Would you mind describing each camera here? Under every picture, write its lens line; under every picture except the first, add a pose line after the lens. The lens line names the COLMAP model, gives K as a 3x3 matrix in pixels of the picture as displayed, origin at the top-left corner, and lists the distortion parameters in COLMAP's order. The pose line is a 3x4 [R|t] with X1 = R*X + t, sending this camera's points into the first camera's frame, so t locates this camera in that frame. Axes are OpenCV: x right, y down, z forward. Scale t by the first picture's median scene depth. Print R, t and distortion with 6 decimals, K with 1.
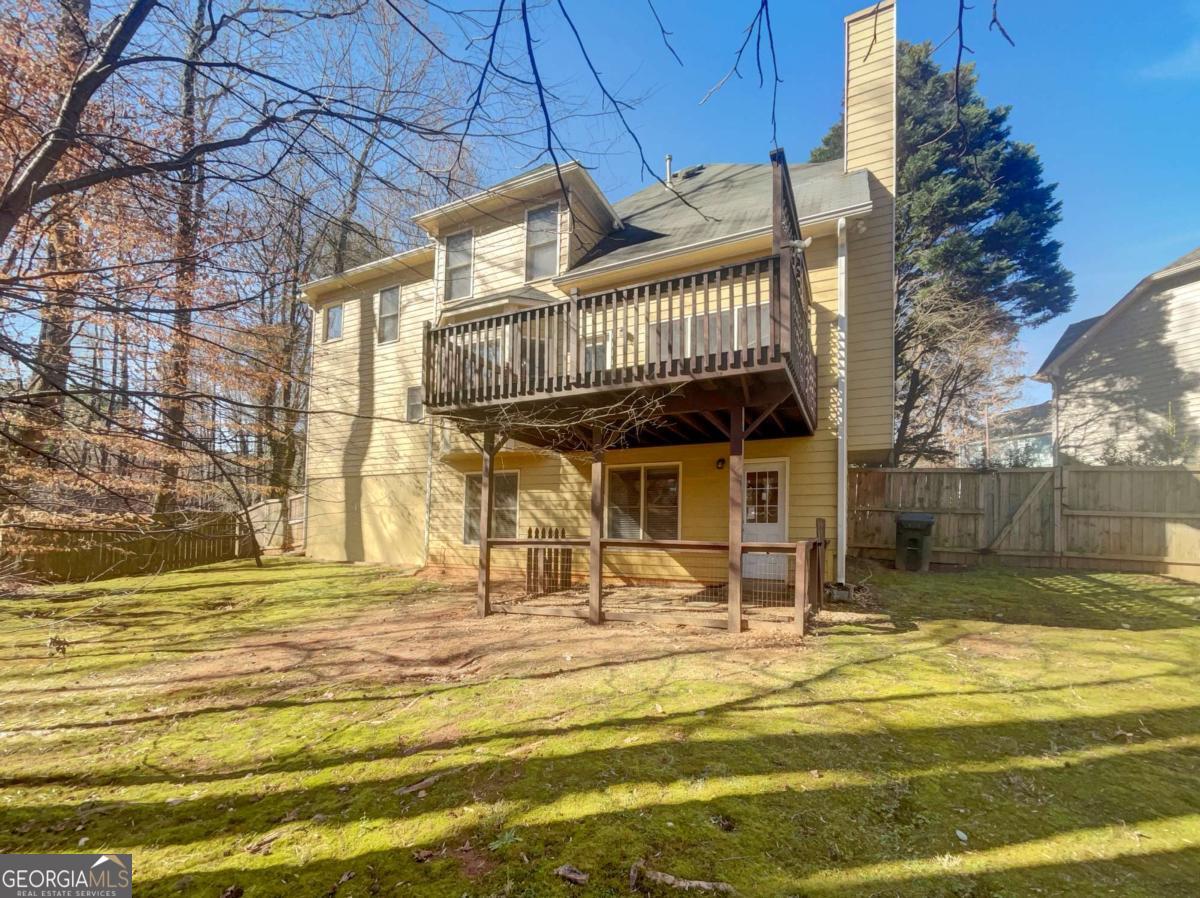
lens RADIAL K [[537.1, 0, 558.1], [0, 537.1, 458.0], [0, 0, 1]] dist [-0.000438, -0.000266]
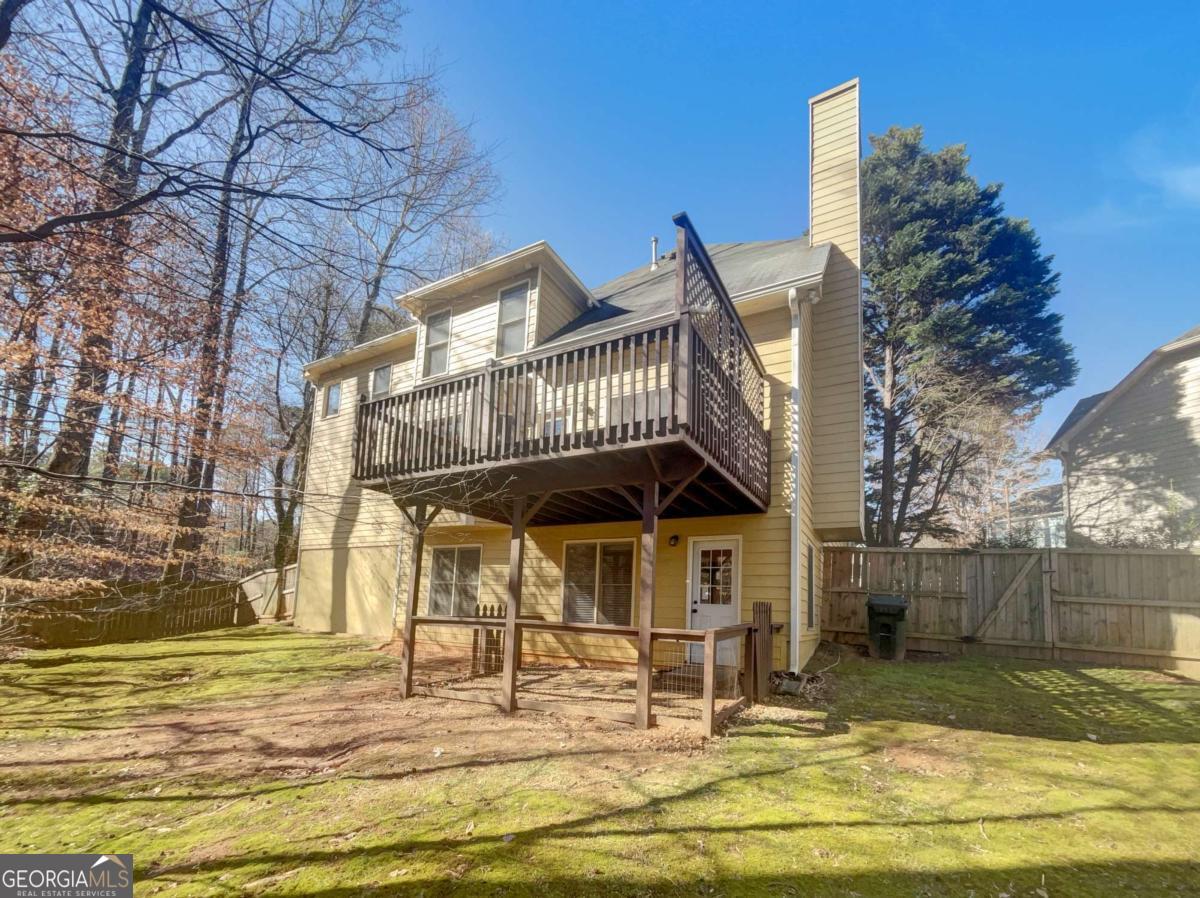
lens RADIAL K [[518.6, 0, 561.7], [0, 518.6, 496.4], [0, 0, 1]] dist [-0.000371, -0.000324]
pose [[0.998306, 0.007028, -0.057764, 0.141861], [-0.010854, 0.997749, -0.066182, -0.004488], [0.057169, 0.066697, 0.996134, 0.054889]]
